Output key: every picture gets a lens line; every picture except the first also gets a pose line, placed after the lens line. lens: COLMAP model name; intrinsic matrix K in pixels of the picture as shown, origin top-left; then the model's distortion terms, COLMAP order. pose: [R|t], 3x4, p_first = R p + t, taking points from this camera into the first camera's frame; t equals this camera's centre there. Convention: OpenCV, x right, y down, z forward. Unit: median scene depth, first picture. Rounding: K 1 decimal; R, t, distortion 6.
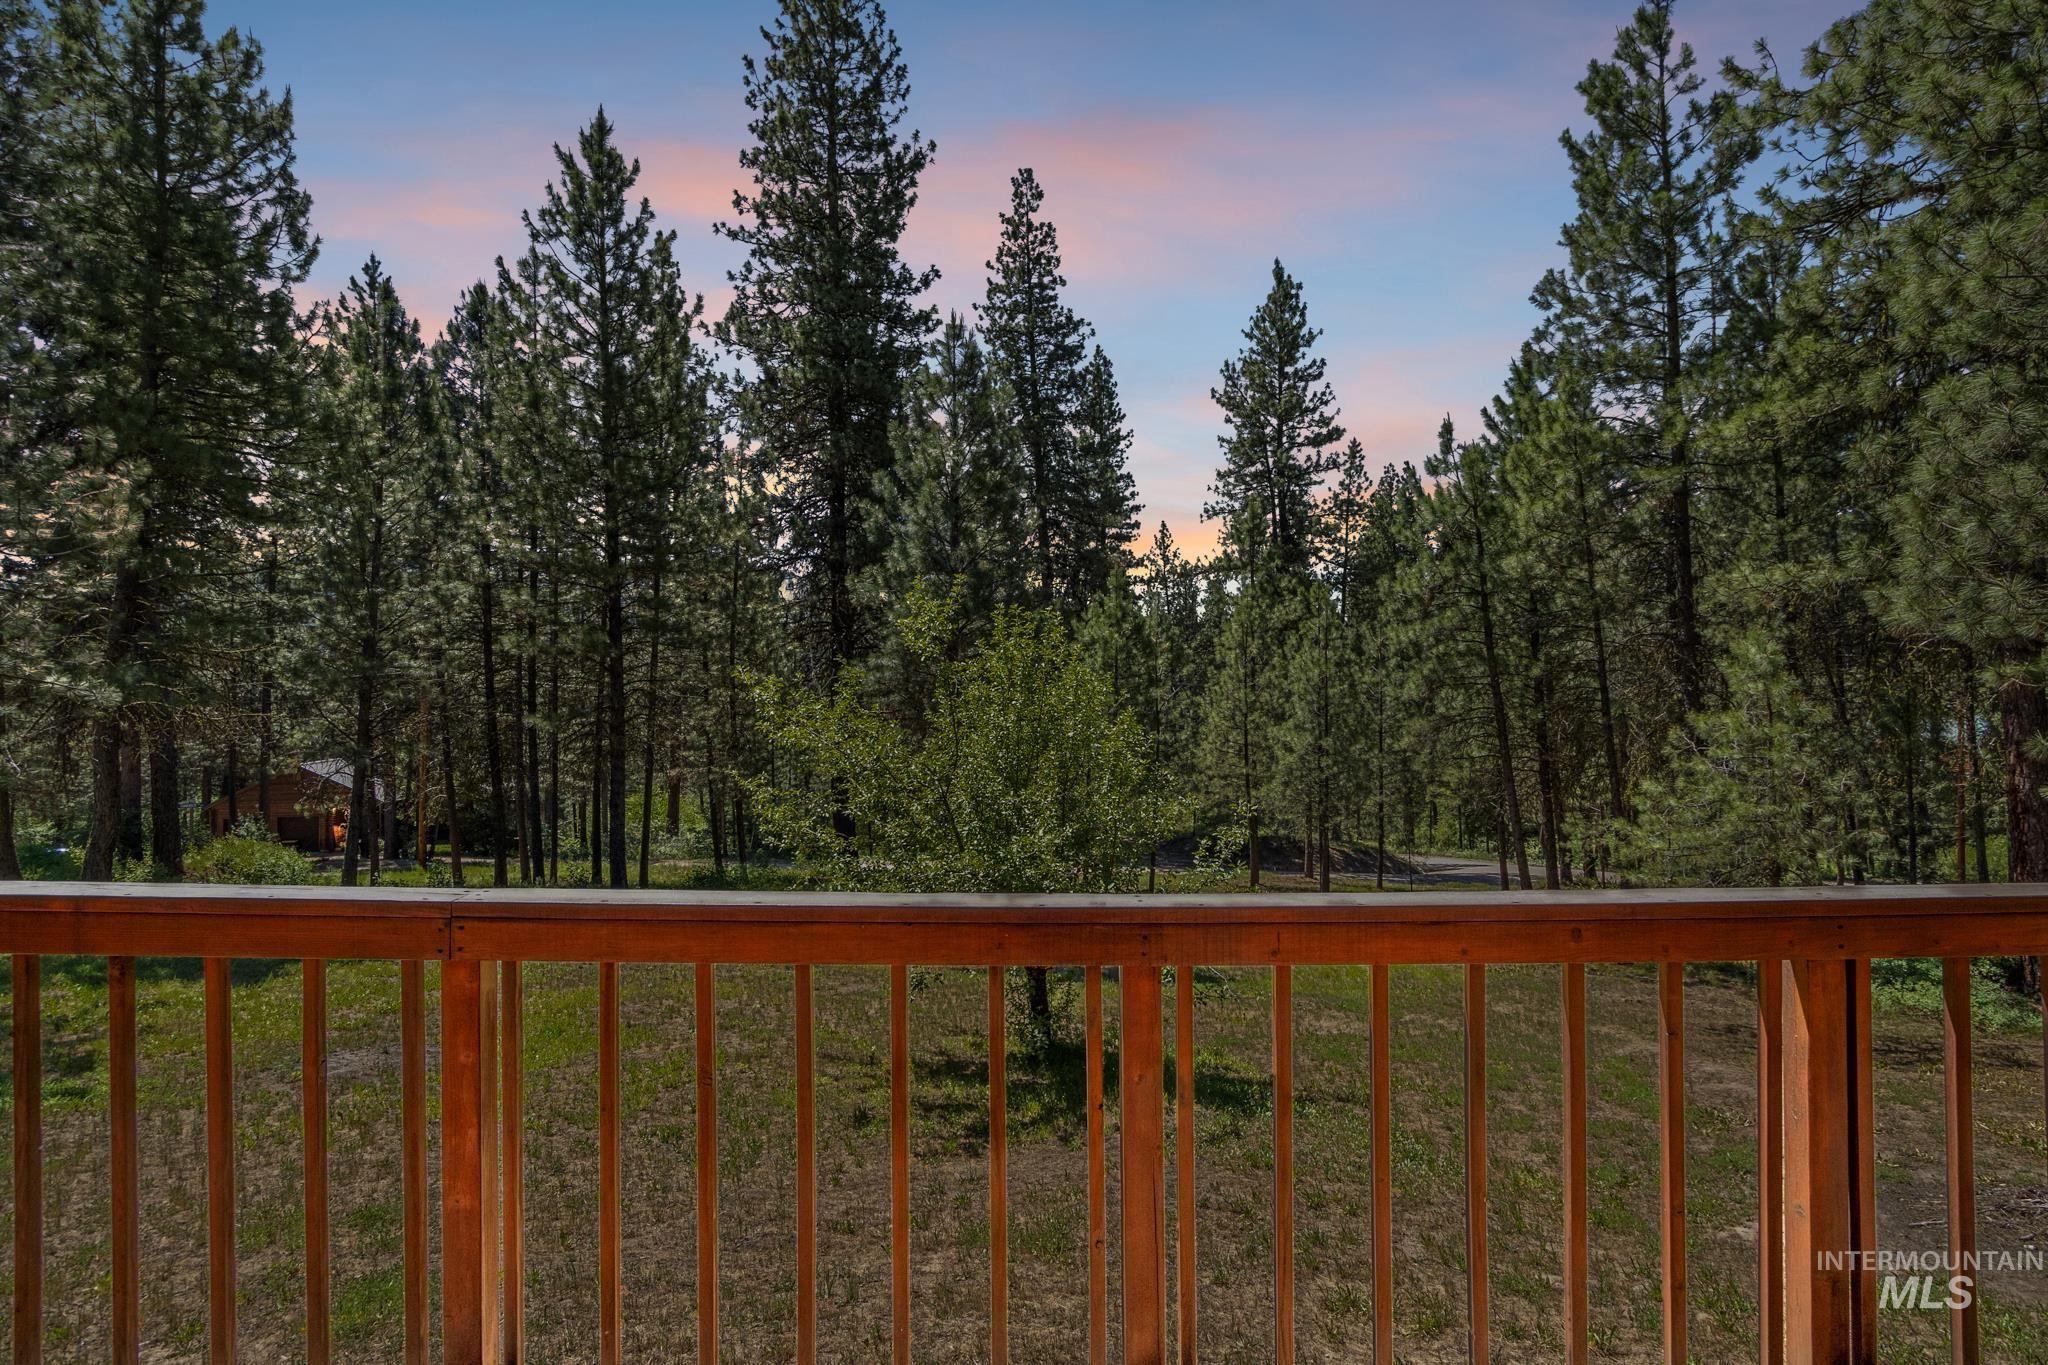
lens RADIAL K [[1149.7, 0, 1024.4], [0, 1149.7, 687.3], [0, 0, 1]] dist [0.007519, -0.000373]
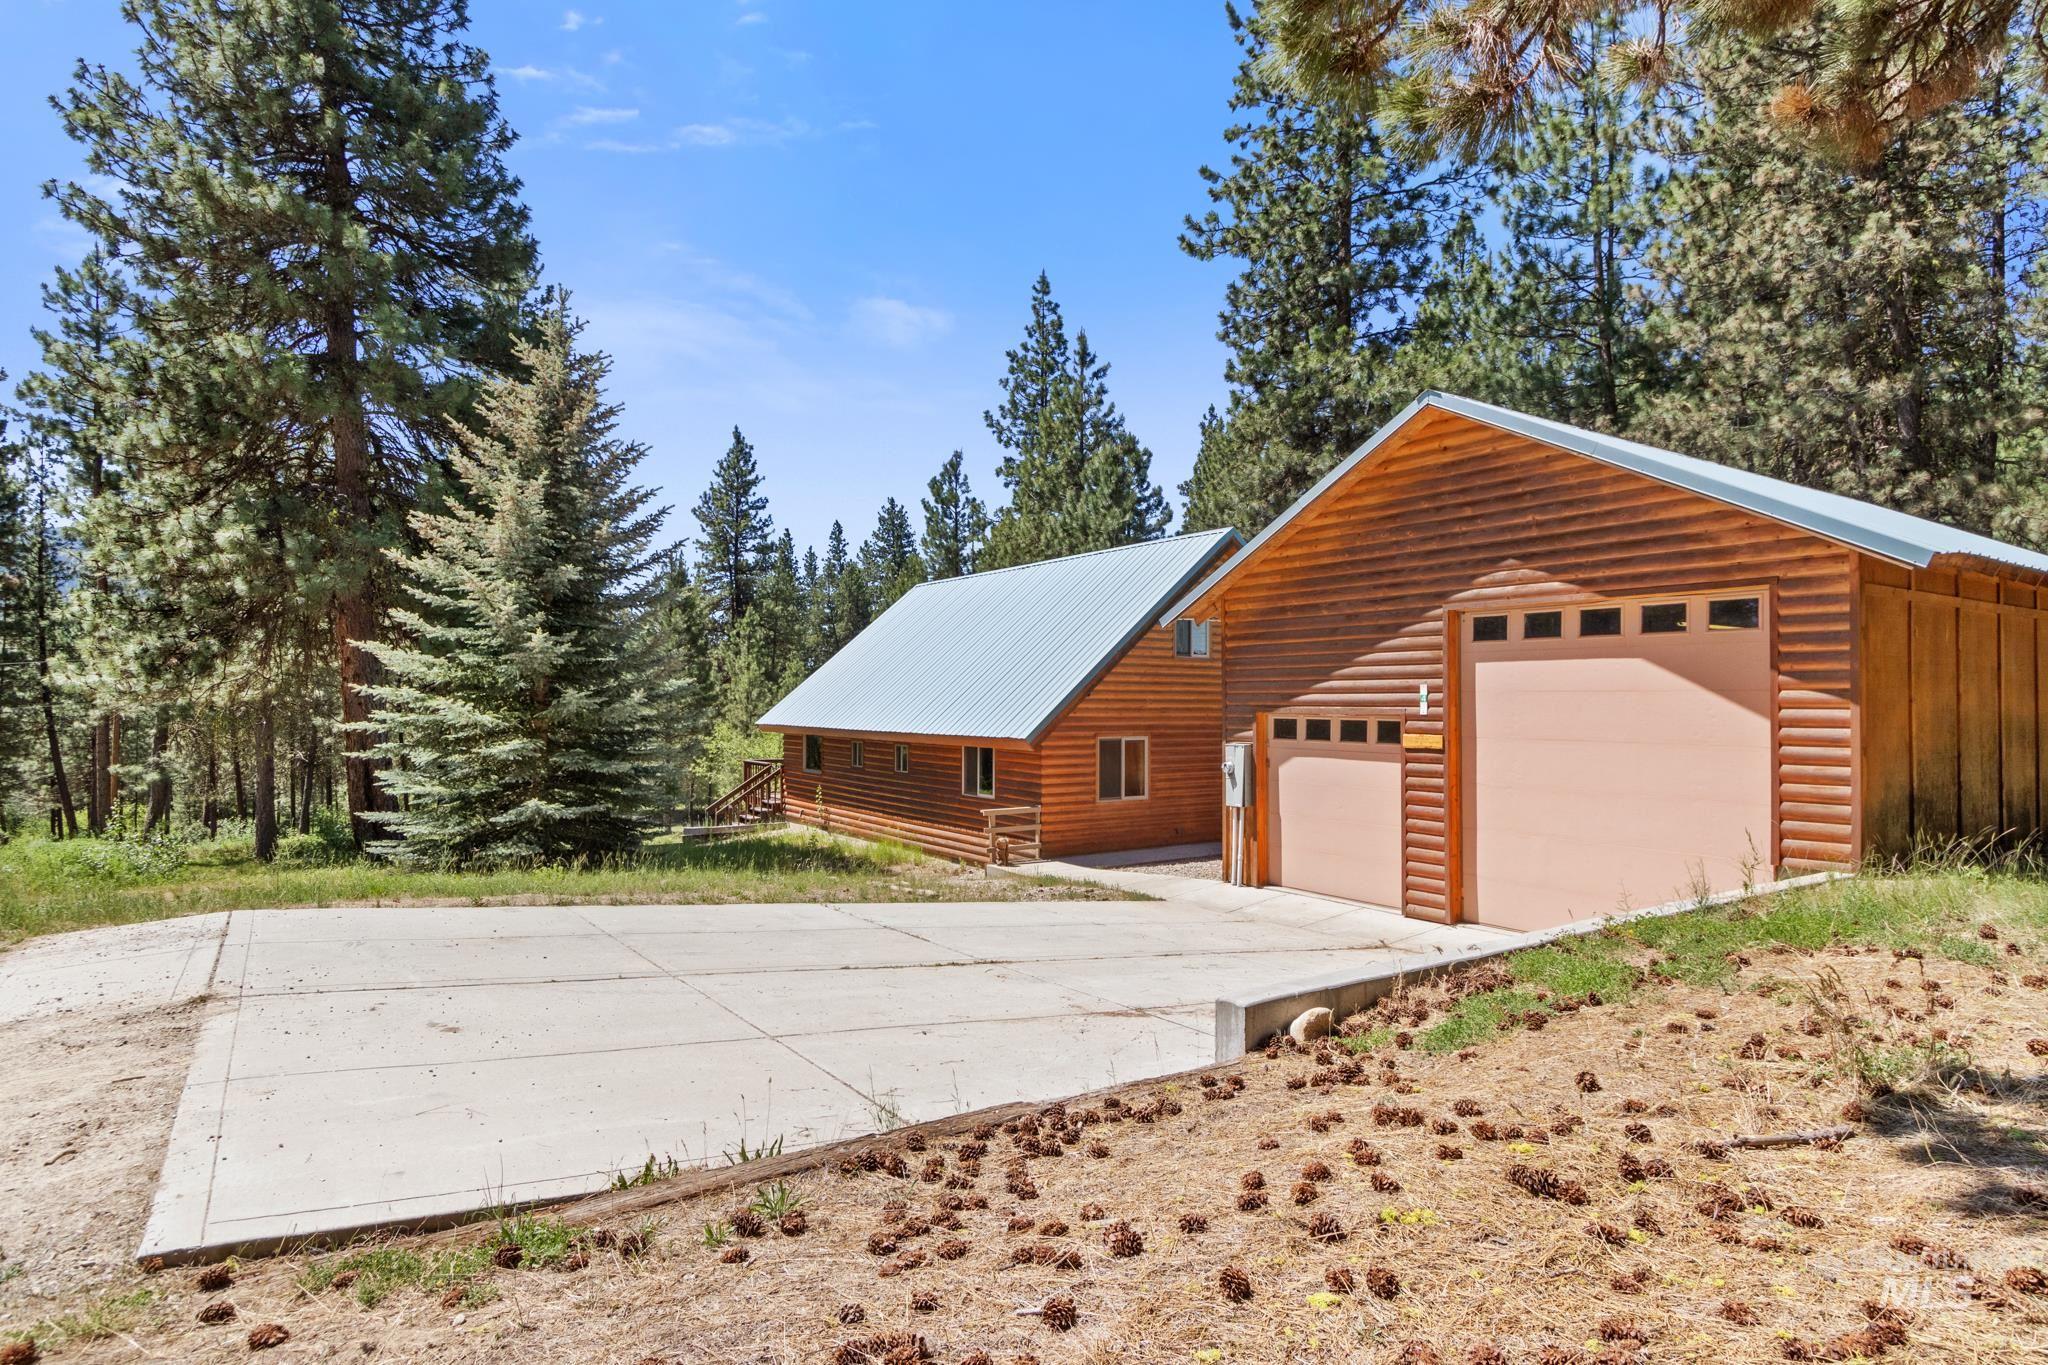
lens RADIAL K [[1149.7, 0, 1031.9], [0, 1149.7, 684.5], [0, 0, 1]] dist [0.007519, -0.000373]
pose [[0.839115, 0.017731, 0.543665, -0.276586], [-0.018807, 0.999817, -0.003582, -0.031262], [-0.543629, -0.007219, 0.839294, -0.498739]]
